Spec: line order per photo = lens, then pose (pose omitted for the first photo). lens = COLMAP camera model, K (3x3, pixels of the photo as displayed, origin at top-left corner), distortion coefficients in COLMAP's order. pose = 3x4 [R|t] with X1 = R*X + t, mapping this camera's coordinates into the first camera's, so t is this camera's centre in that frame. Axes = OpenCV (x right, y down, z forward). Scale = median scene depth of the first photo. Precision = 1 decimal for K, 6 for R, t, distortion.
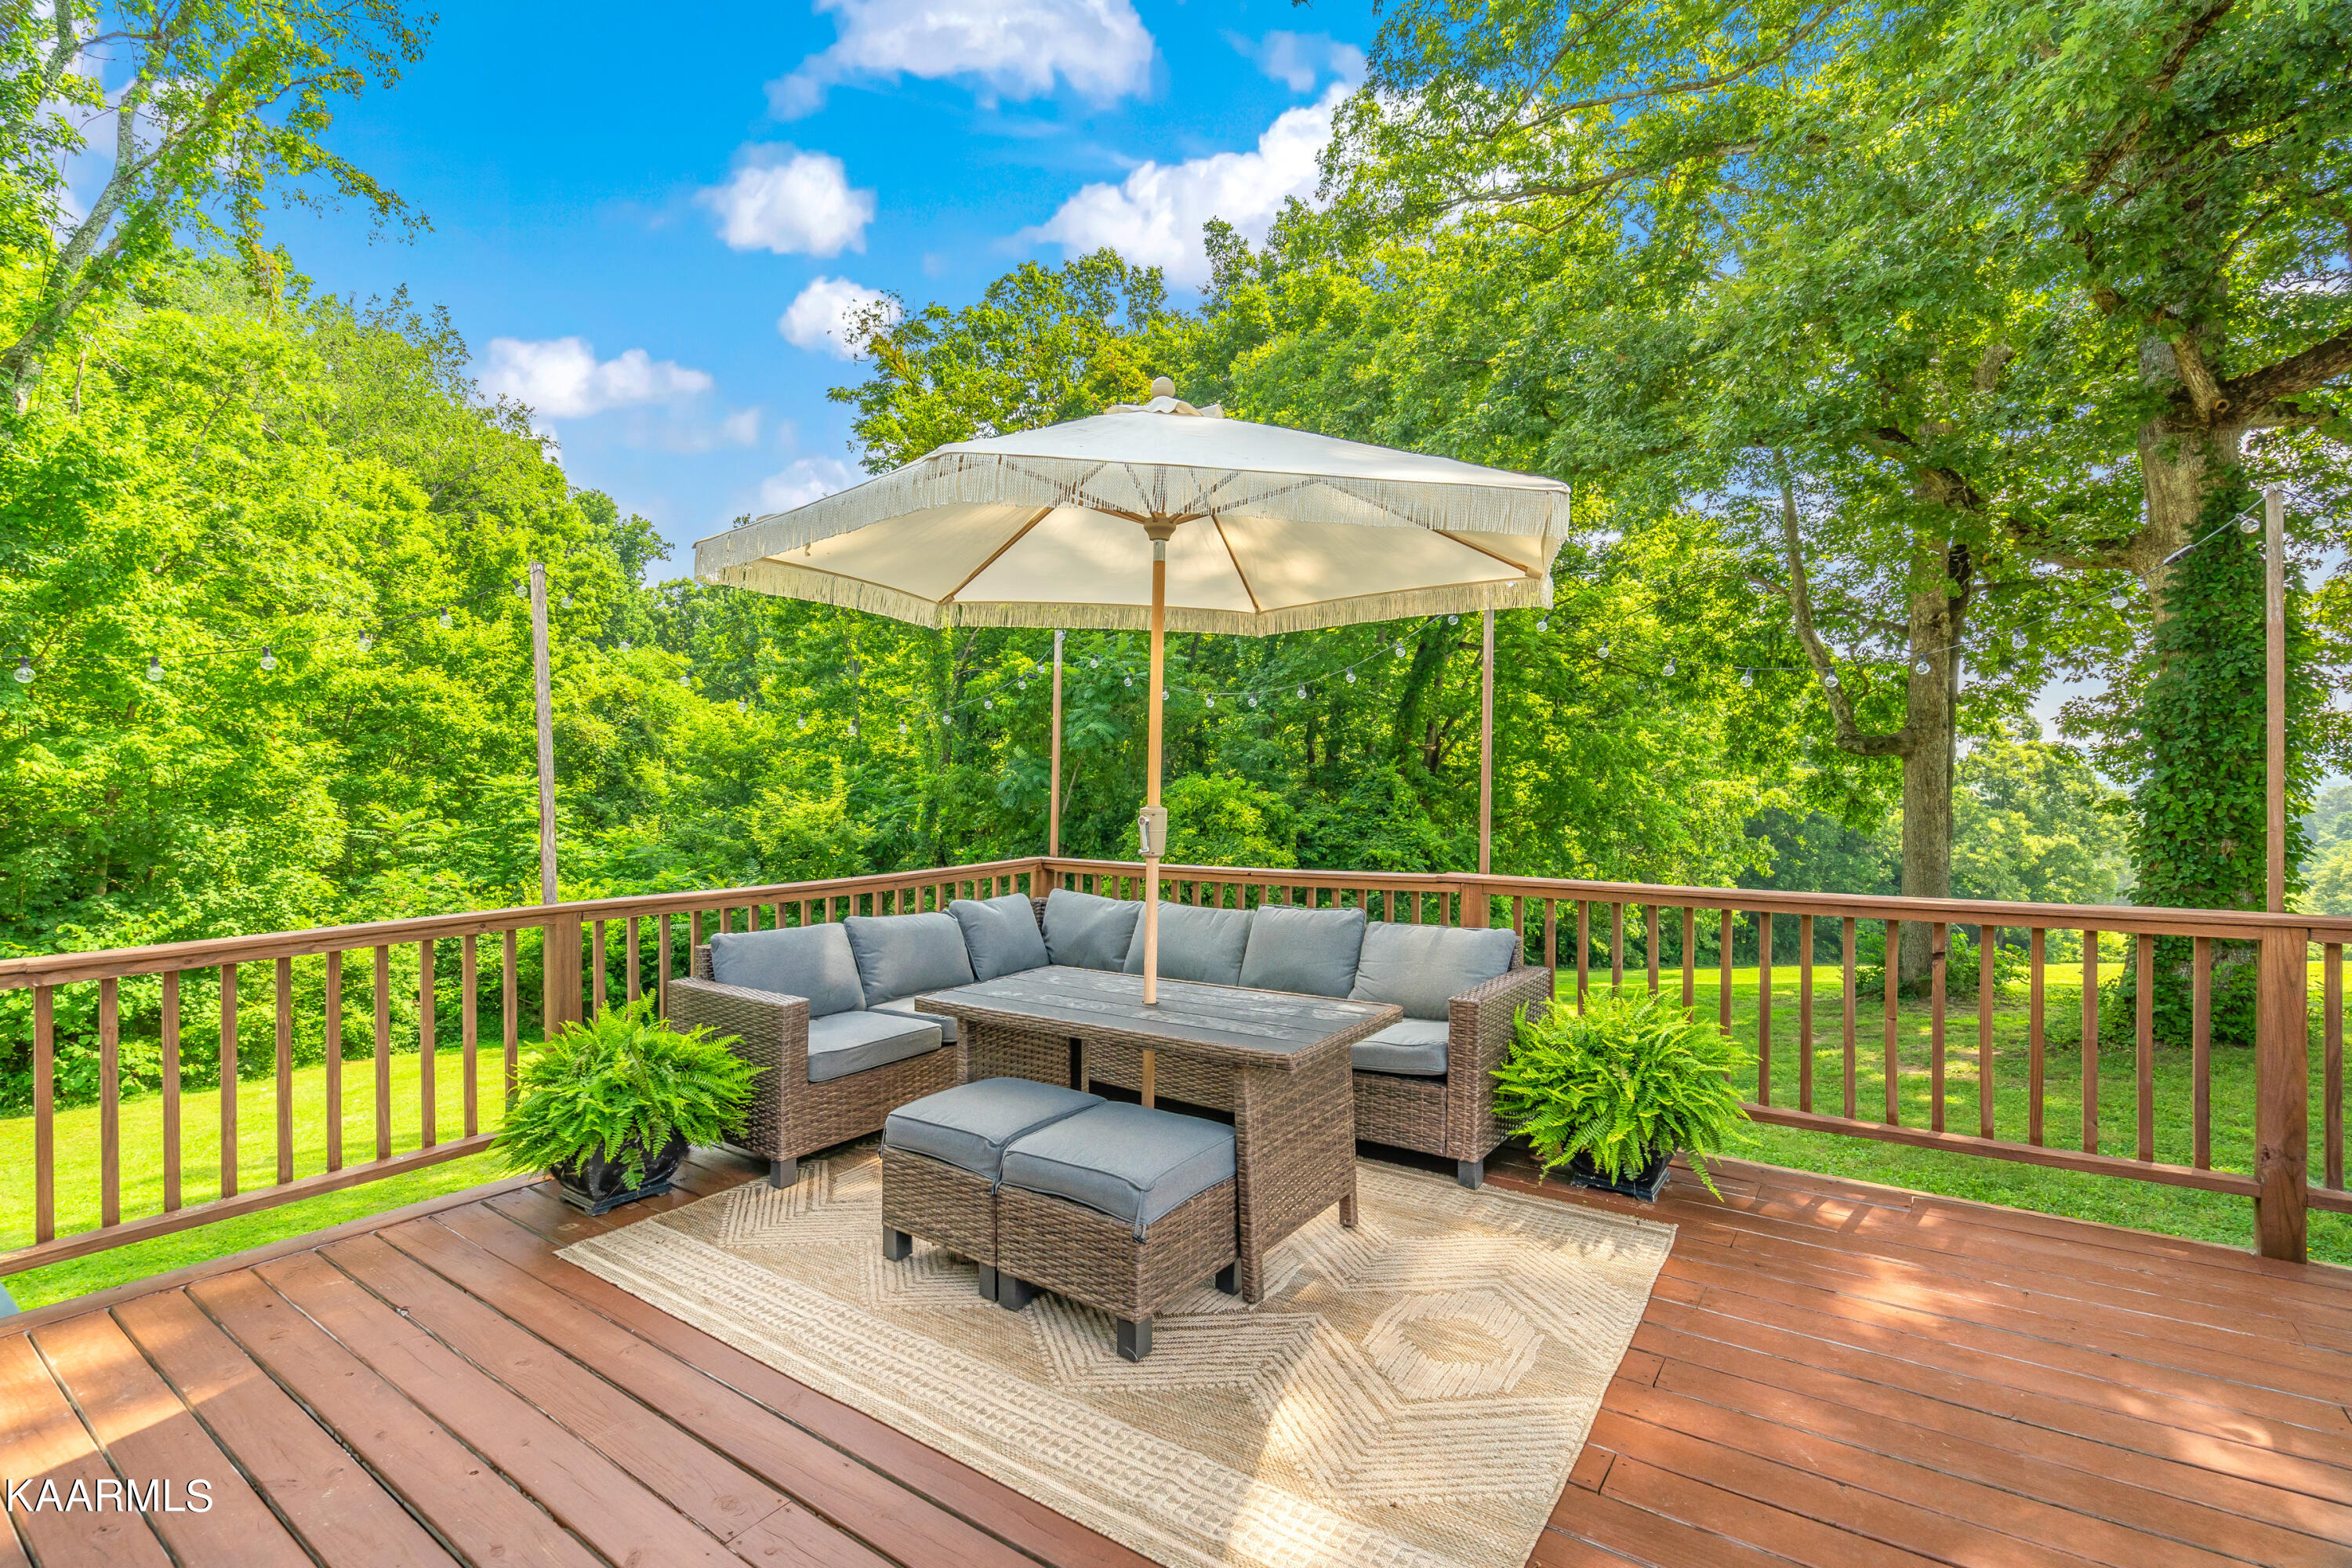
lens RADIAL K [[1077.1, 0, 1160.4], [0, 1077.1, 801.7], [0, 0, 1]] dist [-0.003817, 0.001585]
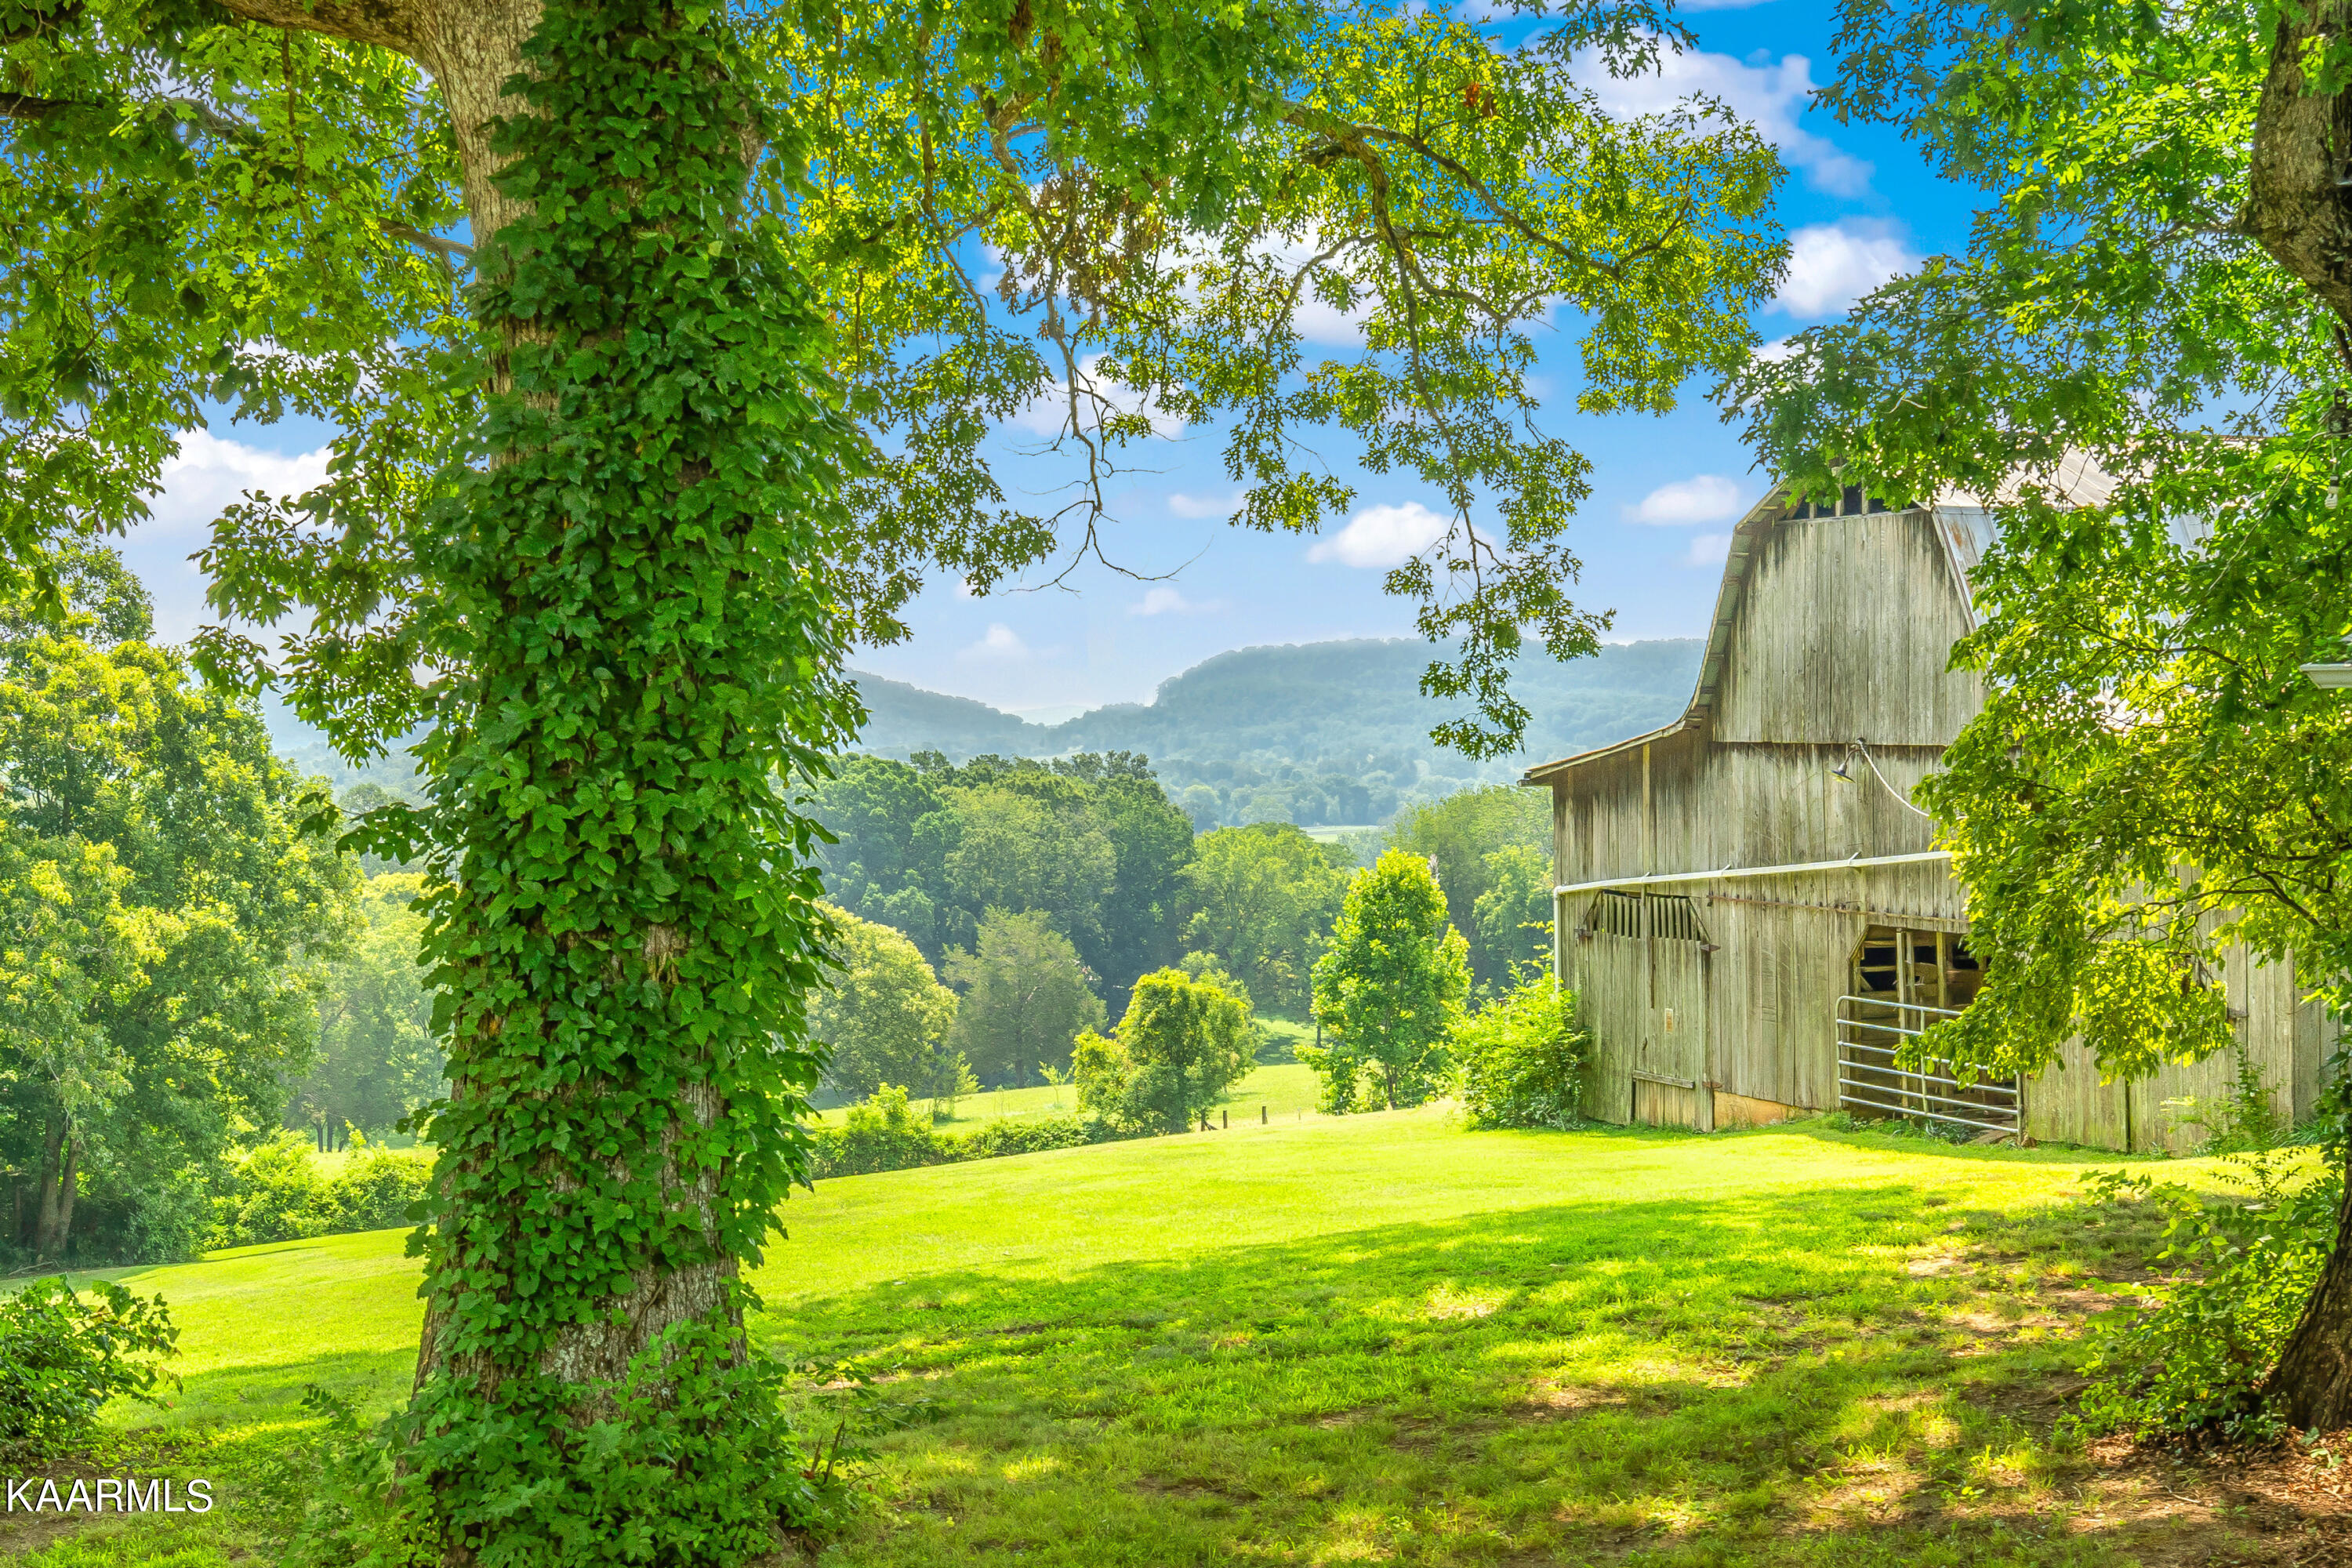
lens RADIAL K [[3553.6, 0, 1167.8], [0, 3553.6, 791.0], [0, 0, 1]] dist [-0.021141, 0.000000]
pose [[0.568032, -0.006821, 0.822978, 0.118601], [0.014226, 0.999898, -0.001532, -0.000973], [-0.822883, 0.012578, 0.568071, 0.155104]]
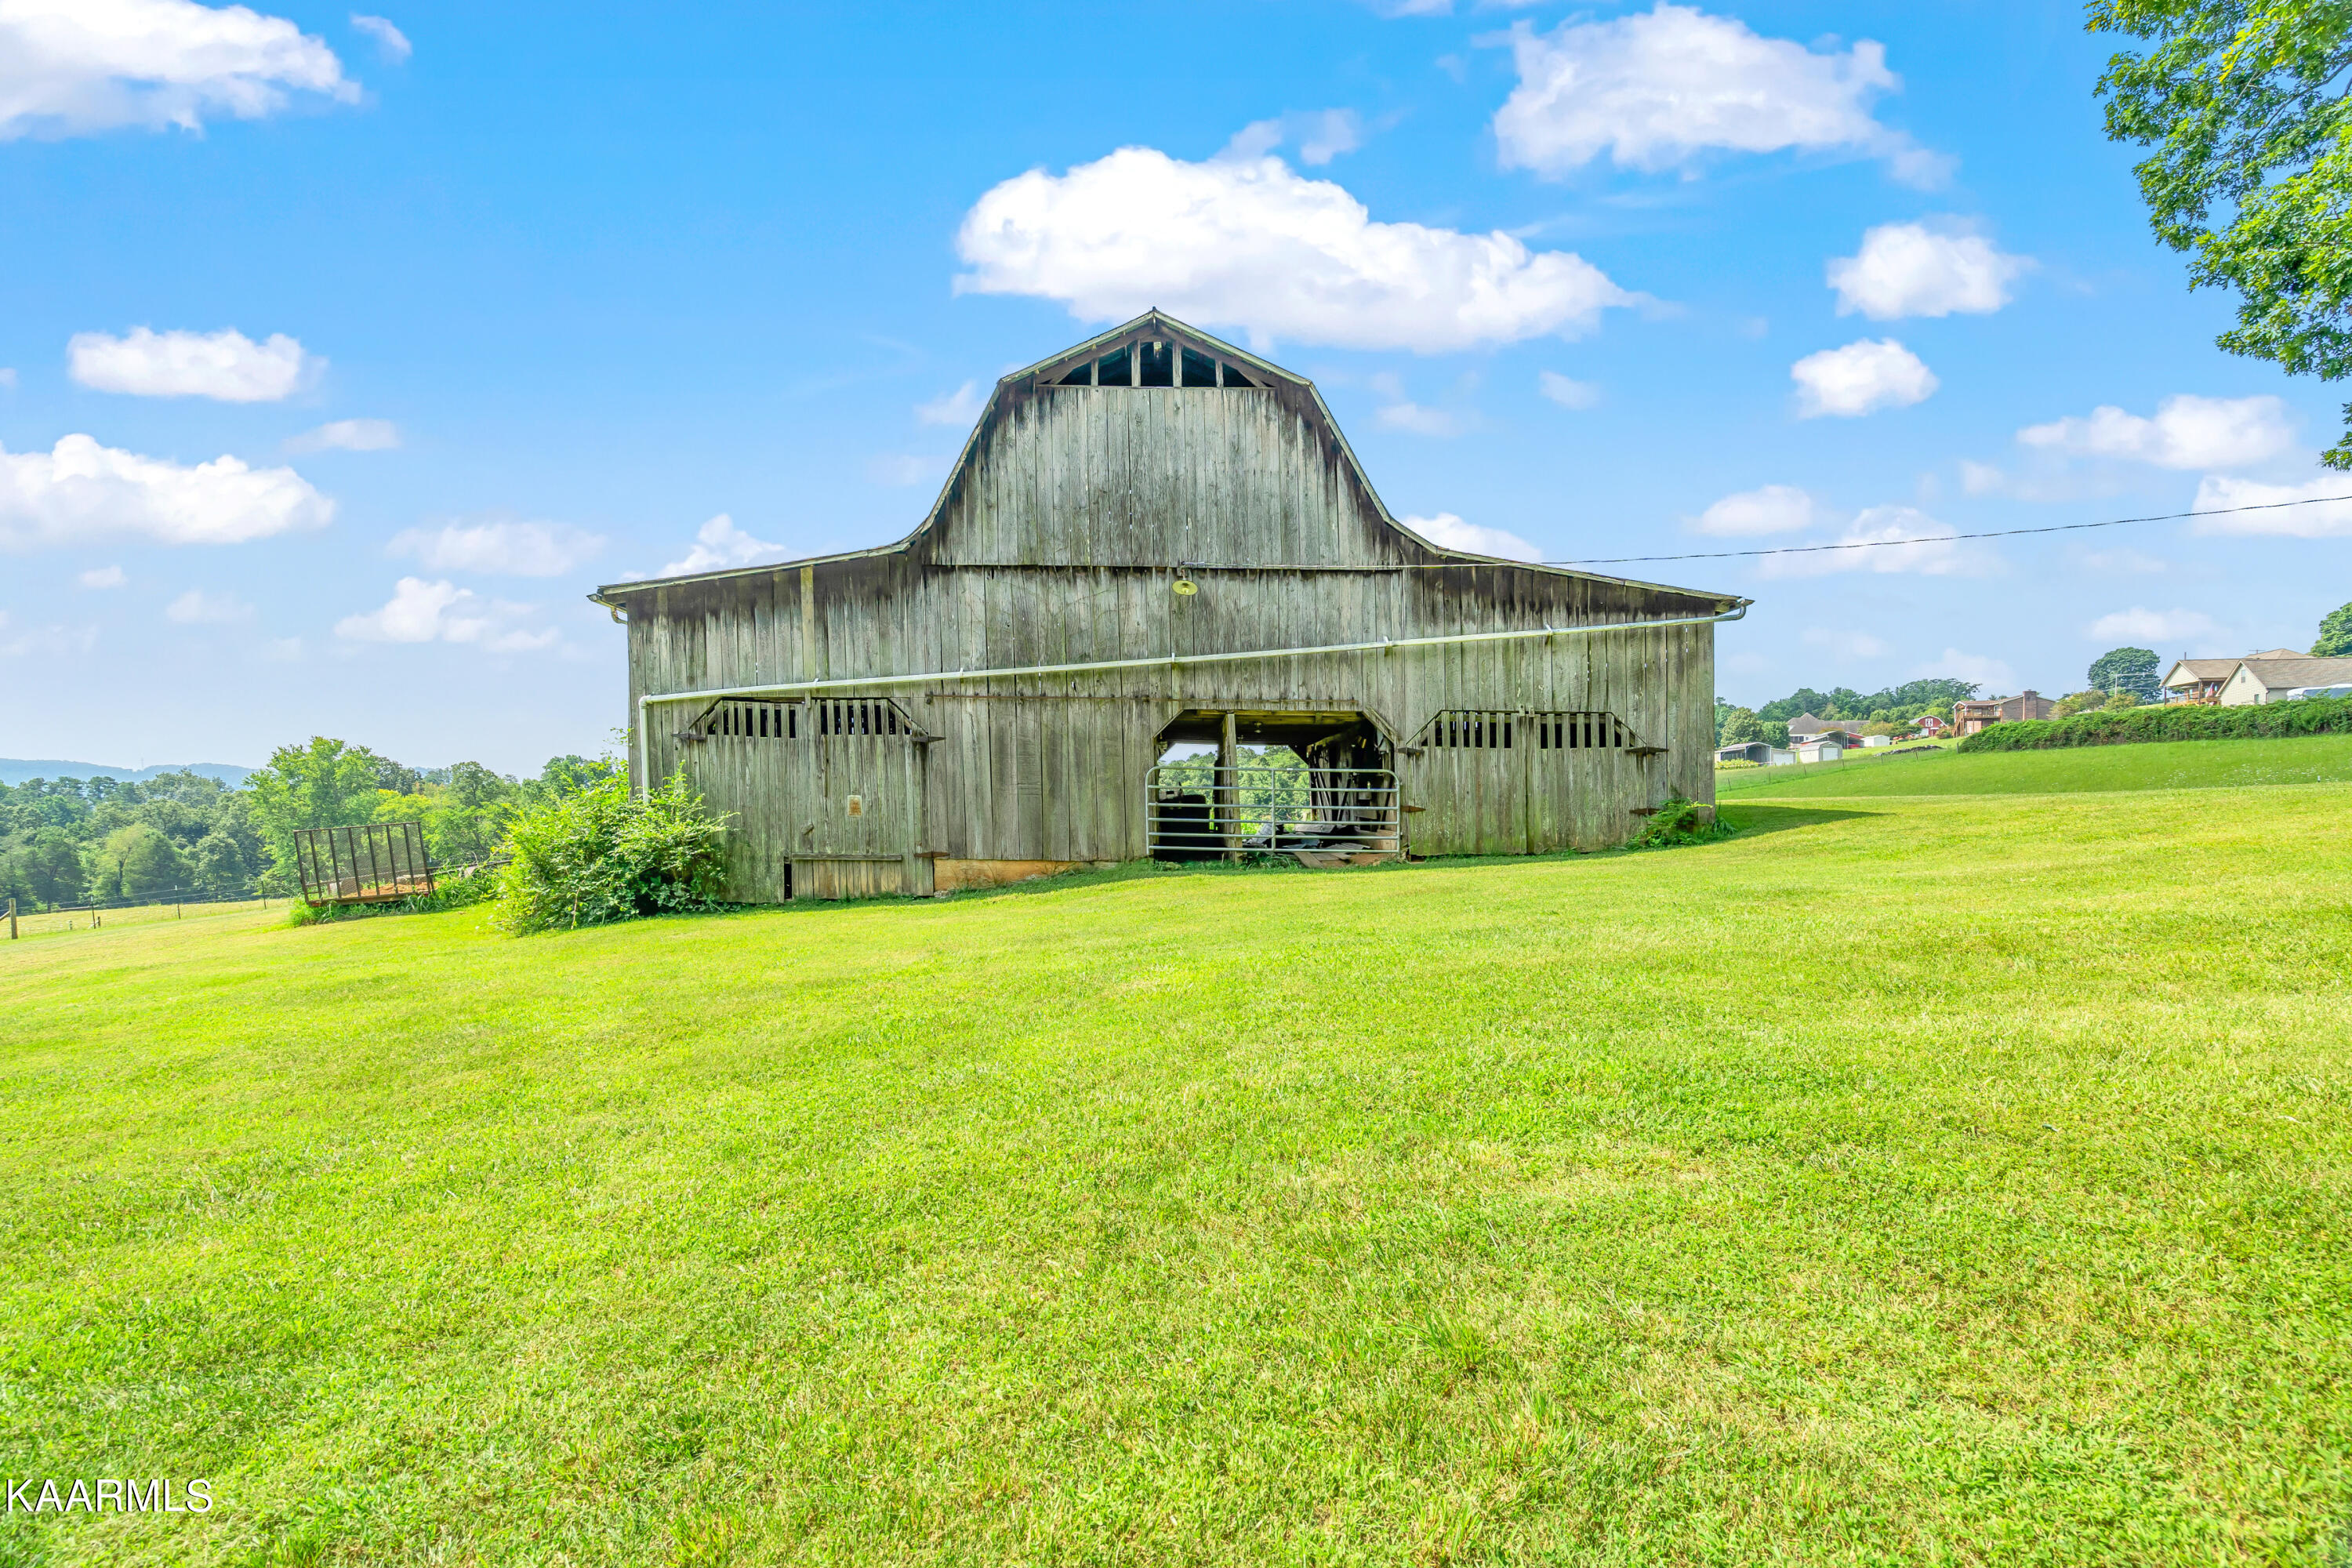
lens RADIAL K [[1077.1, 0, 1142.7], [0, 1077.1, 836.3], [0, 0, 1]] dist [-0.003817, 0.001585]
pose [[-0.562803, -0.012447, 0.826497, 1.140137], [0.008115, 0.999755, 0.020582, 0.124694], [-0.826551, 0.018290, -0.562564, 1.201065]]
